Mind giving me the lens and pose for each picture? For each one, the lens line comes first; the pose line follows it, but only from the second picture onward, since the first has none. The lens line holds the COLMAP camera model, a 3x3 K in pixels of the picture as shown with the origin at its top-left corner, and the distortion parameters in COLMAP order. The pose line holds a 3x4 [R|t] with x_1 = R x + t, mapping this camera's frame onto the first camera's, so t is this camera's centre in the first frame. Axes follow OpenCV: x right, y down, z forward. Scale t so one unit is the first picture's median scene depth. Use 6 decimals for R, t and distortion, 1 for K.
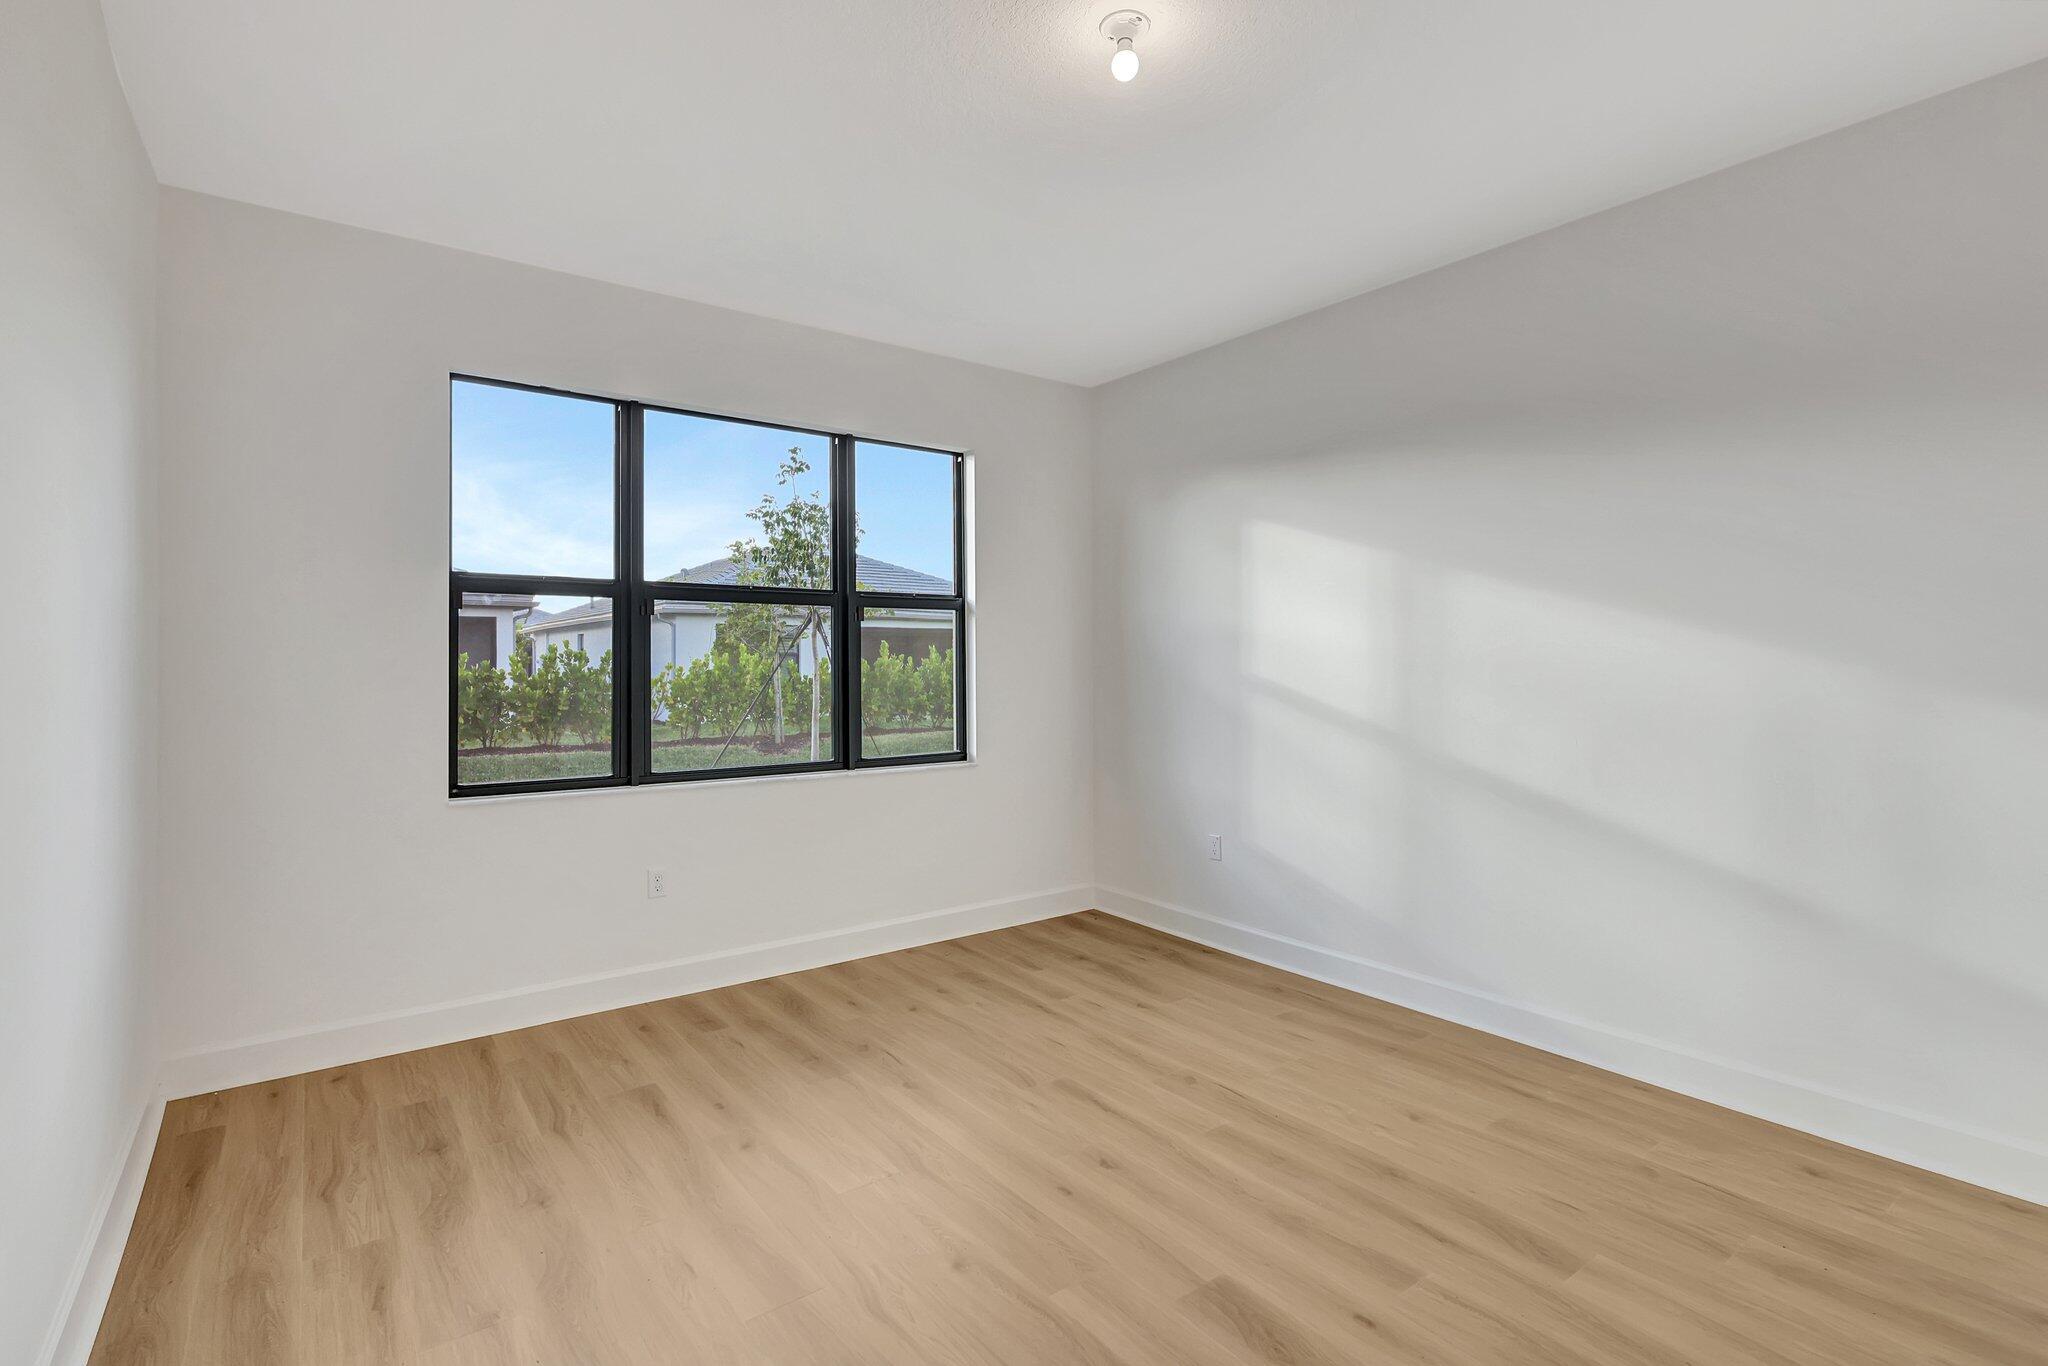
lens RADIAL K [[964.1, 0, 1023.6], [0, 964.1, 666.9], [0, 0, 1]] dist [-0.000167, 0.000166]
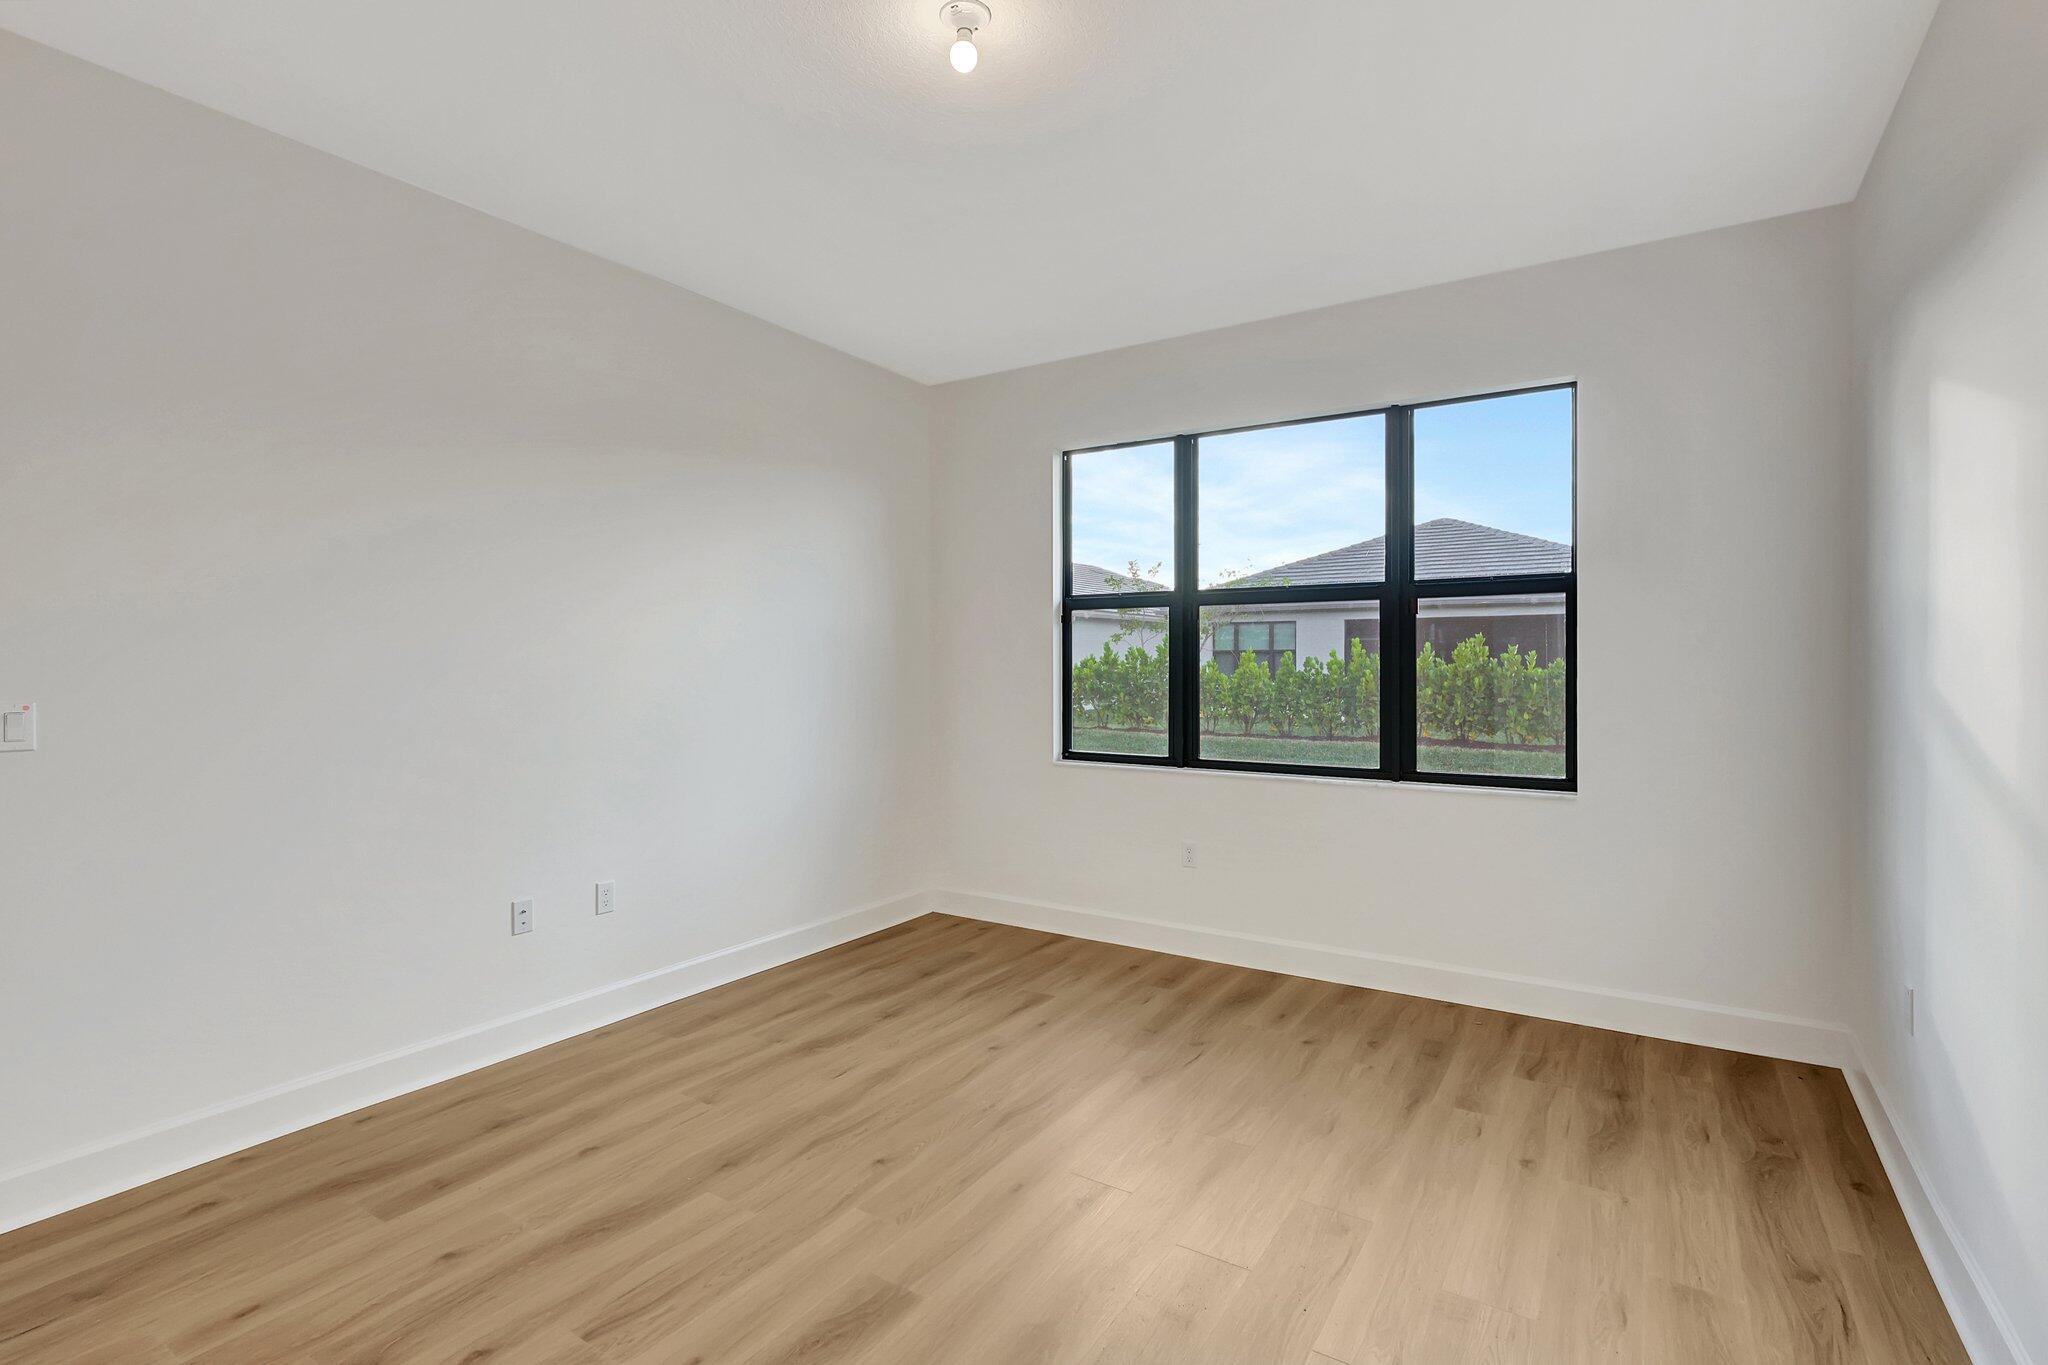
lens RADIAL K [[964.1, 0, 1023.6], [0, 964.1, 666.4], [0, 0, 1]] dist [-0.000167, 0.000166]
pose [[0.344995, 0.001870, -0.938602, 0.619581], [-0.003926, 0.999992, 0.000549, 0.002295], [0.938596, 0.003495, 0.345000, 0.419756]]
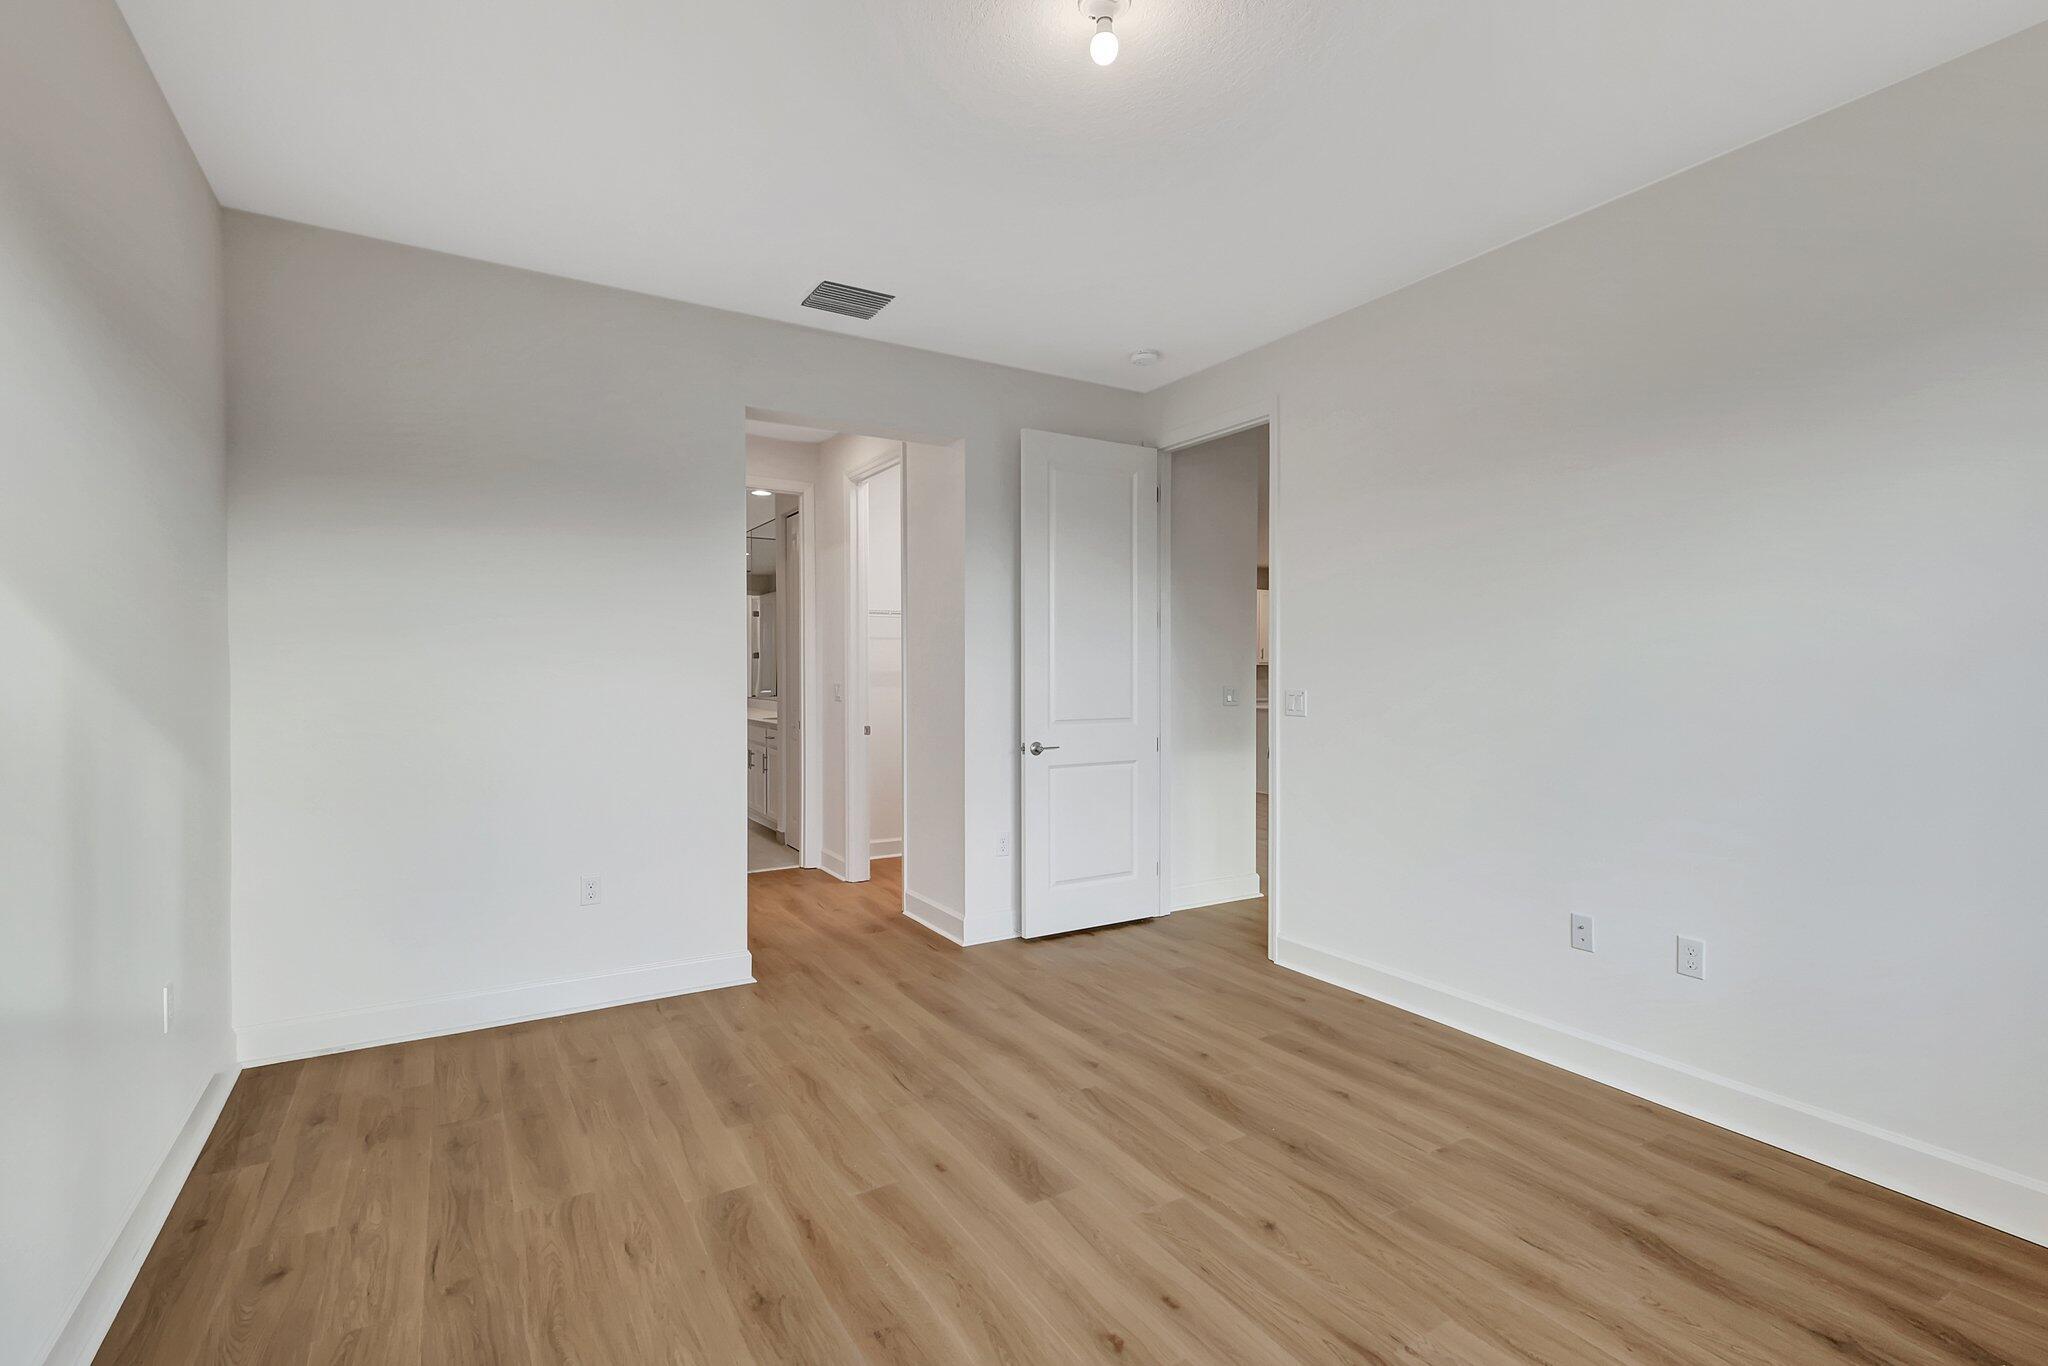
lens RADIAL K [[950.9, 0, 1017.2], [0, 950.9, 689.1], [0, 0, 1]] dist [0.006959, 0.000590]
pose [[-0.993779, 0.000818, 0.111370, 0.052272], [0.004254, 0.999522, 0.030615, -0.008545], [-0.111292, 0.030898, -0.993307, 1.154014]]
